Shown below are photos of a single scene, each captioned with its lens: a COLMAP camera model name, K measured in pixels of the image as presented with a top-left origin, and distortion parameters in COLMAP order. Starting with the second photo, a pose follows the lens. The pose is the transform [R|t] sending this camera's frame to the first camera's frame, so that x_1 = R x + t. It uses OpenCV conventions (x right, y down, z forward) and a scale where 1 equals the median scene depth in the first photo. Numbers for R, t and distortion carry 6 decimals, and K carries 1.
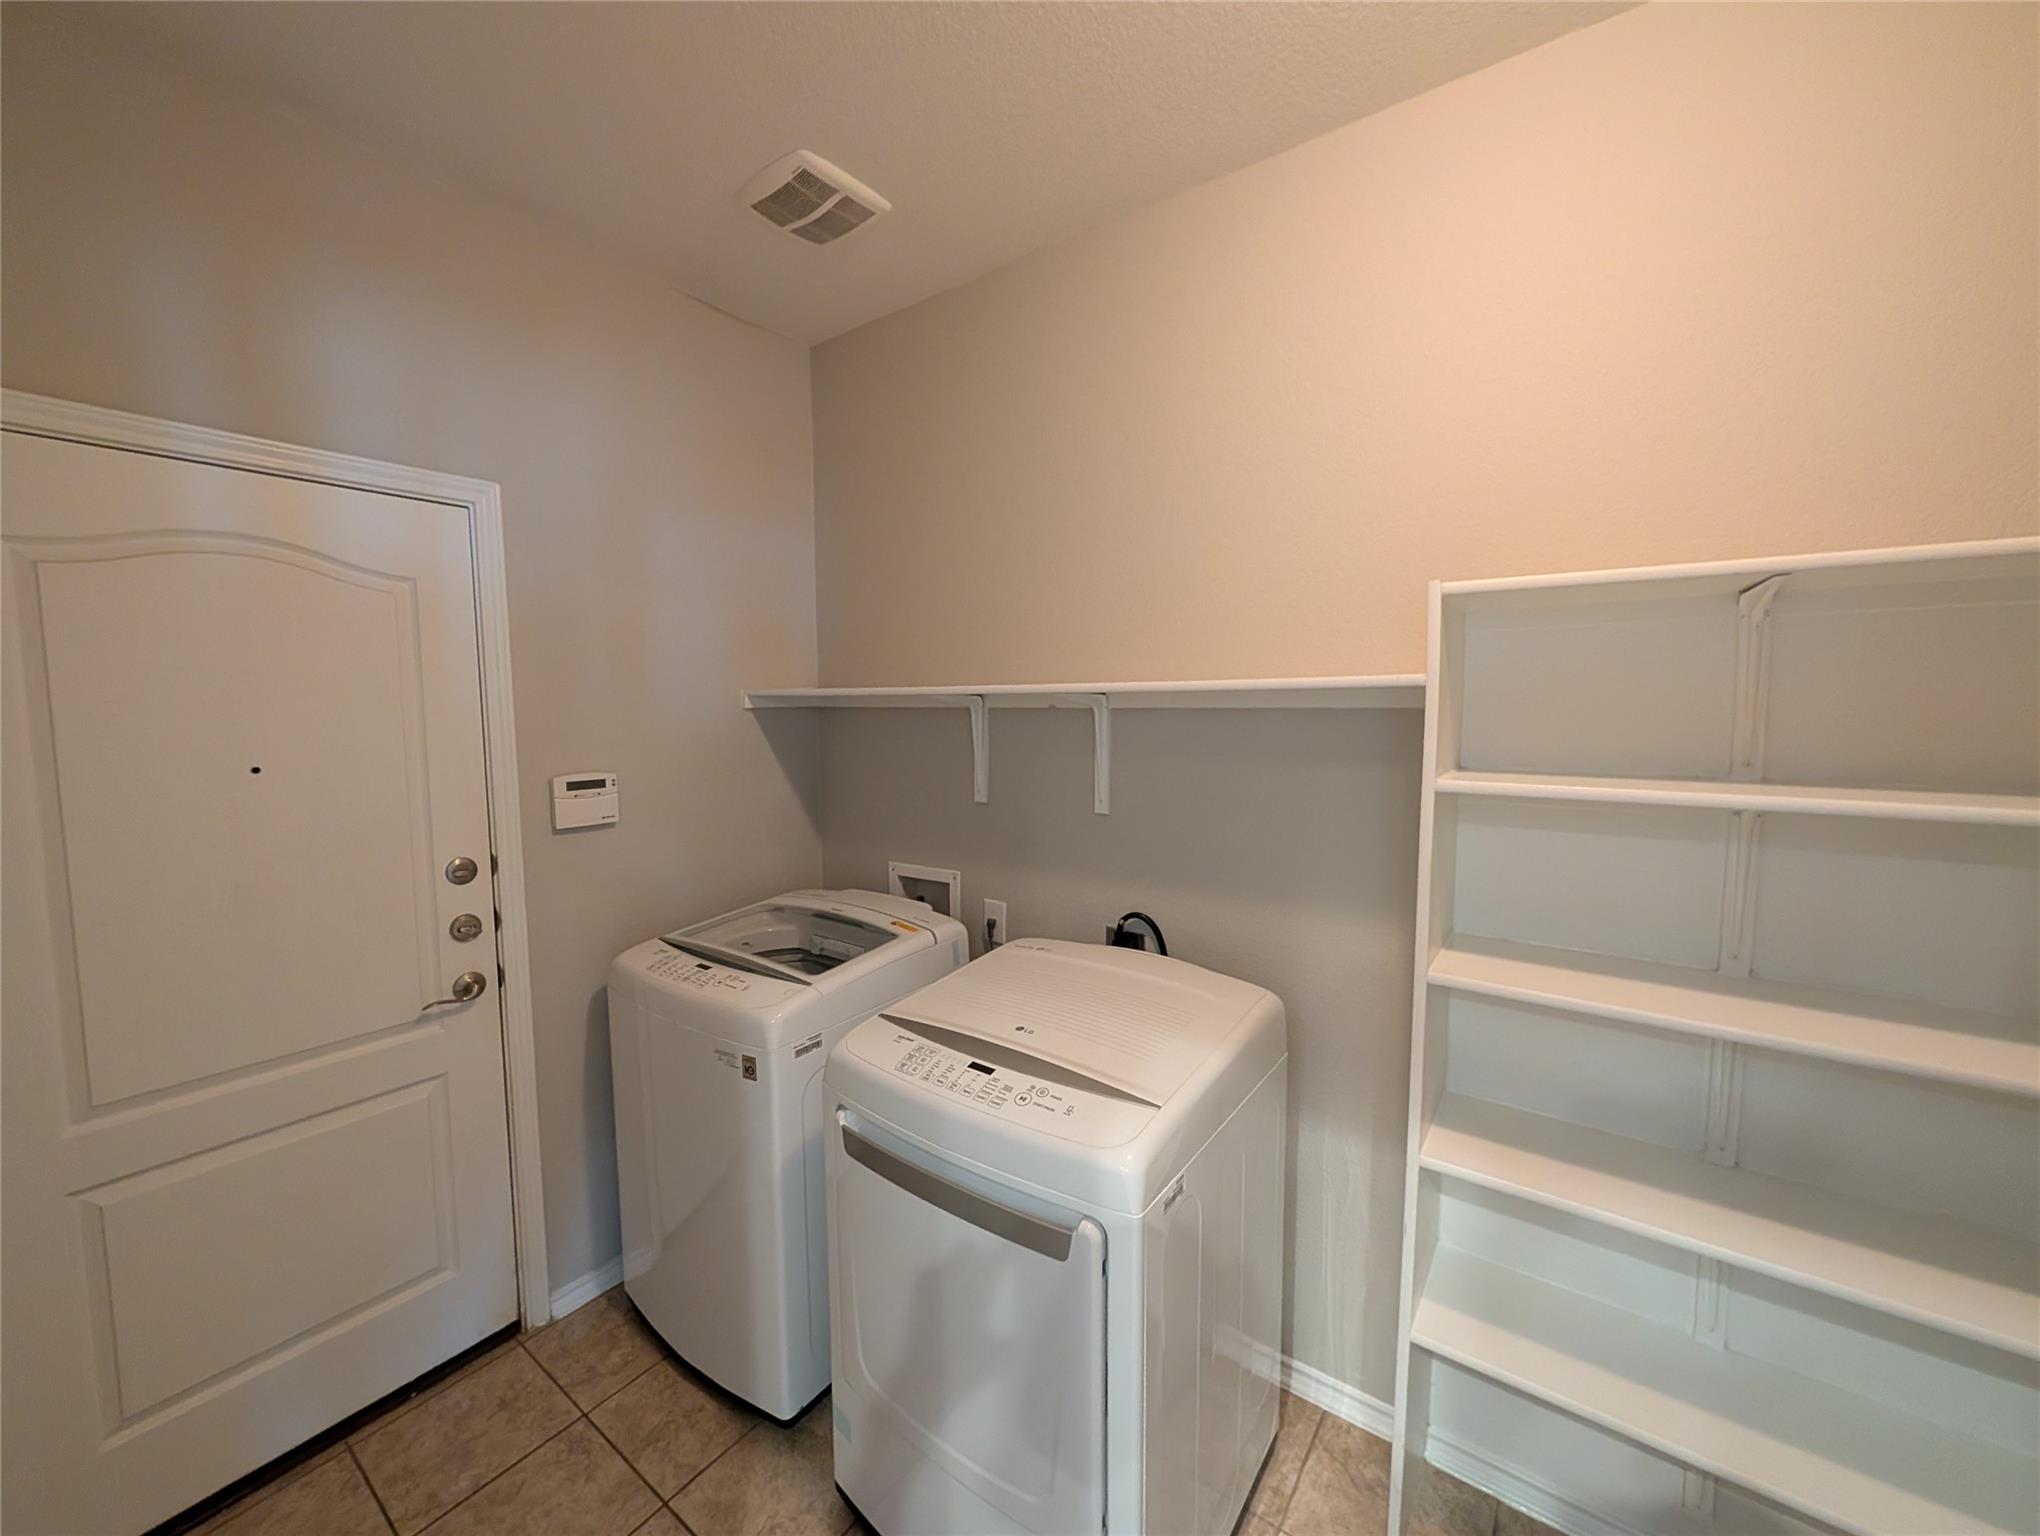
lens RADIAL K [[787.6, 0, 1023.3], [0, 787.6, 766.7], [0, 0, 1]] dist [0.001174, 0.000000]
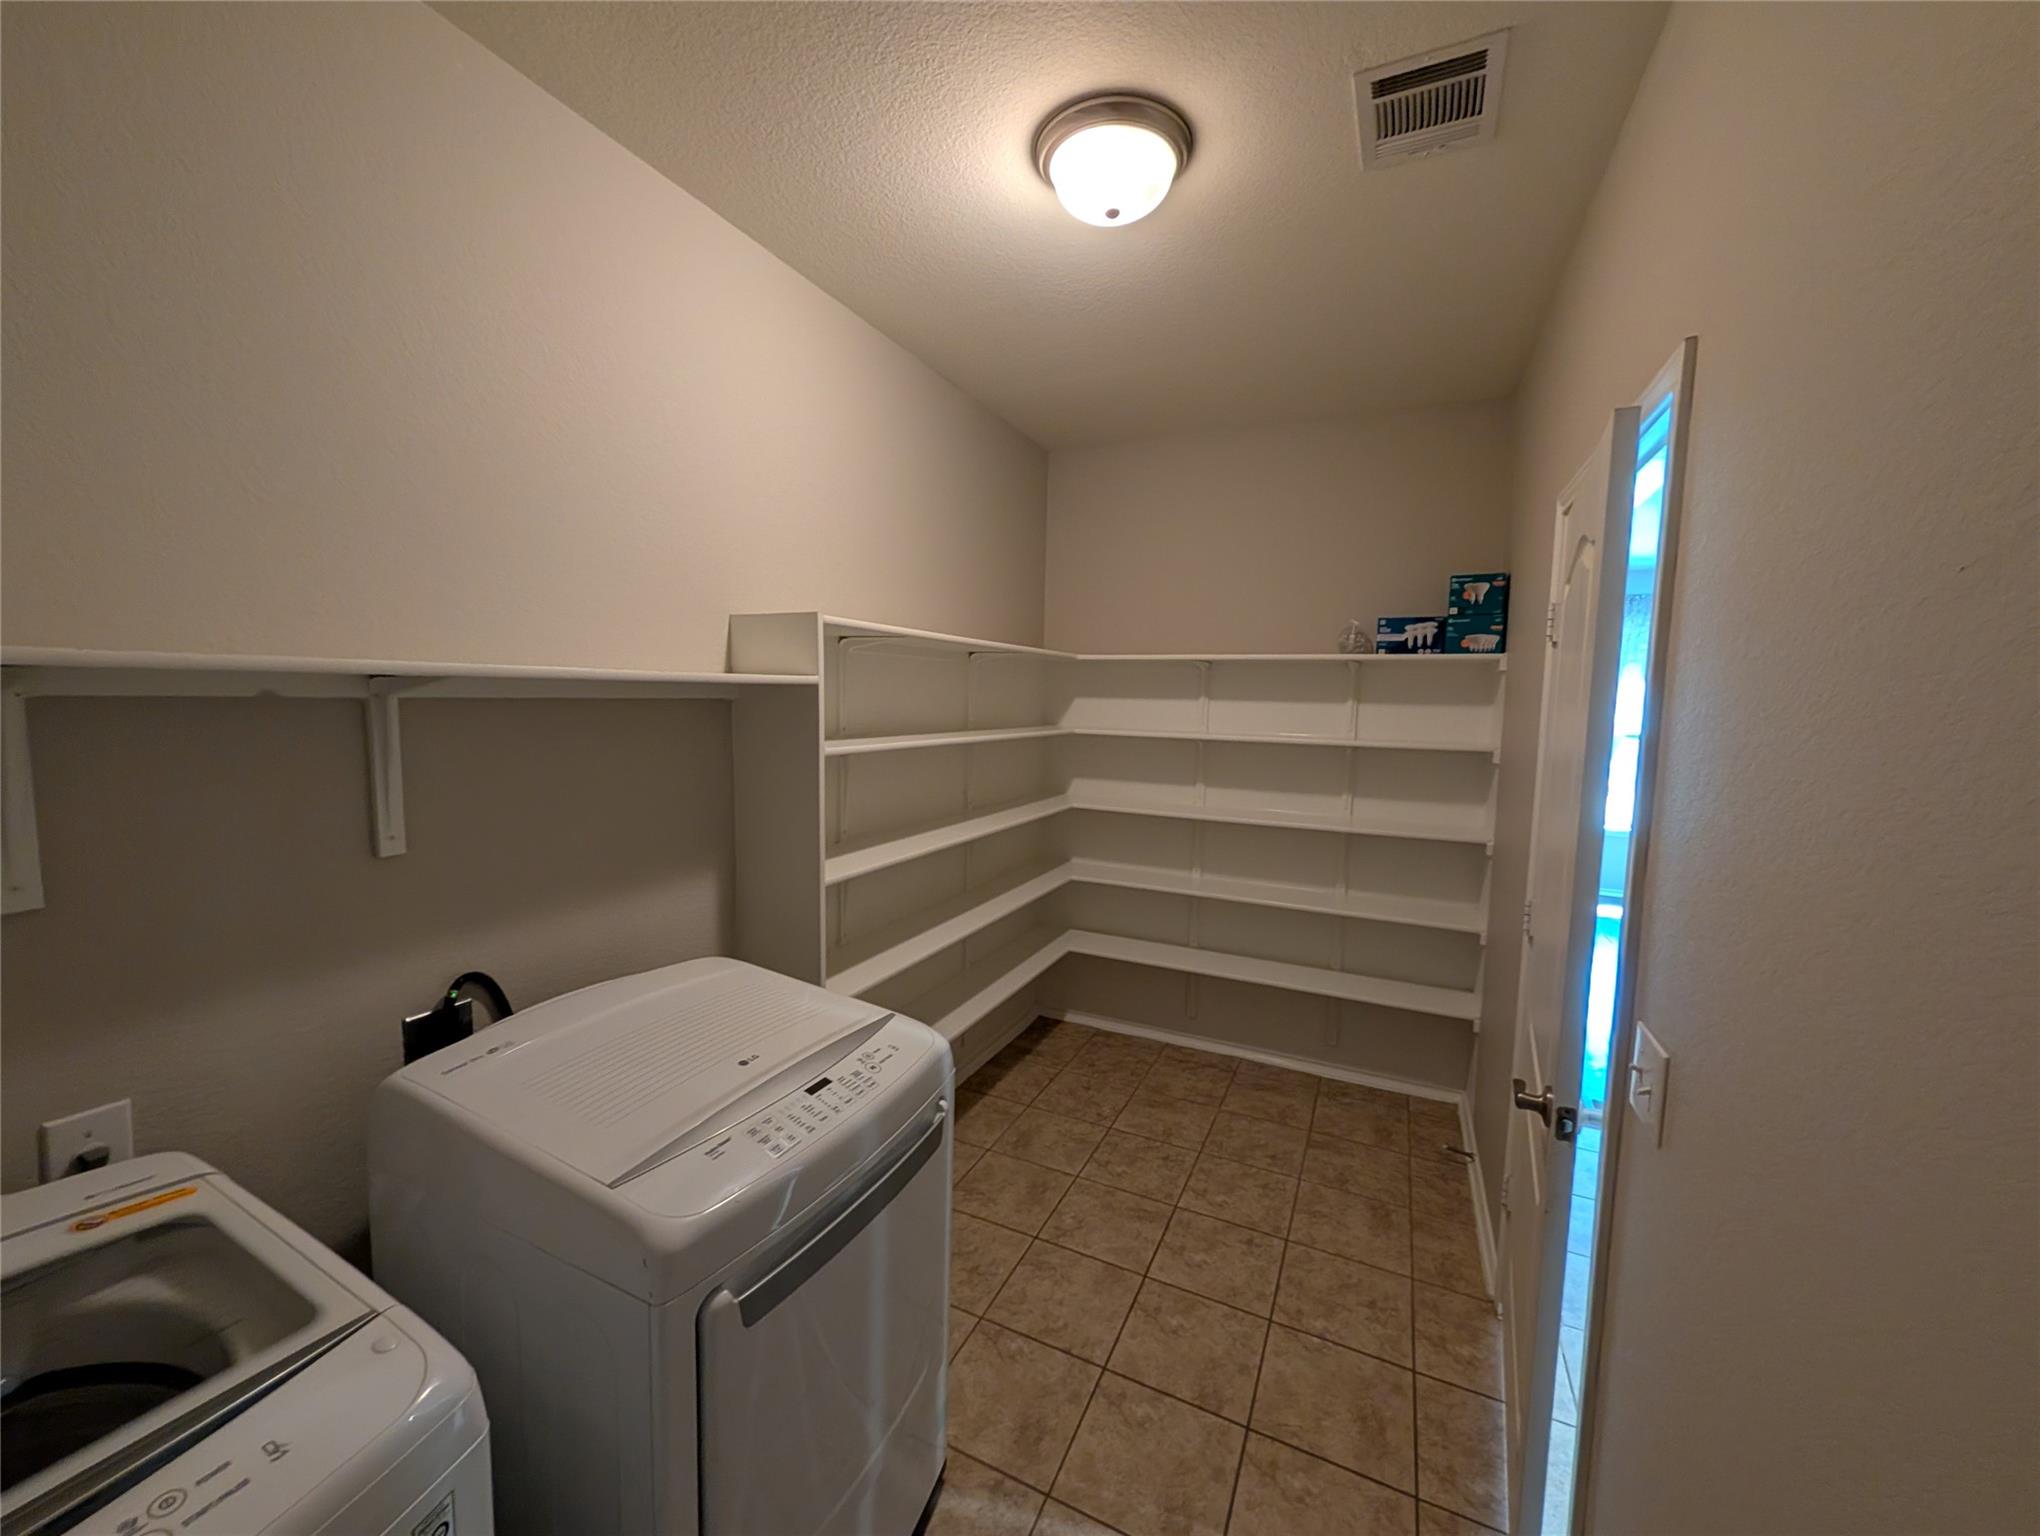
lens RADIAL K [[787.6, 0, 1023.3], [0, 787.6, 766.7], [0, 0, 1]] dist [0.001174, 0.000000]
pose [[-0.184574, -0.091554, 0.978545, -0.912809], [0.061714, 0.992607, 0.104510, -0.073972], [-0.980879, 0.079680, -0.177559, 0.830598]]
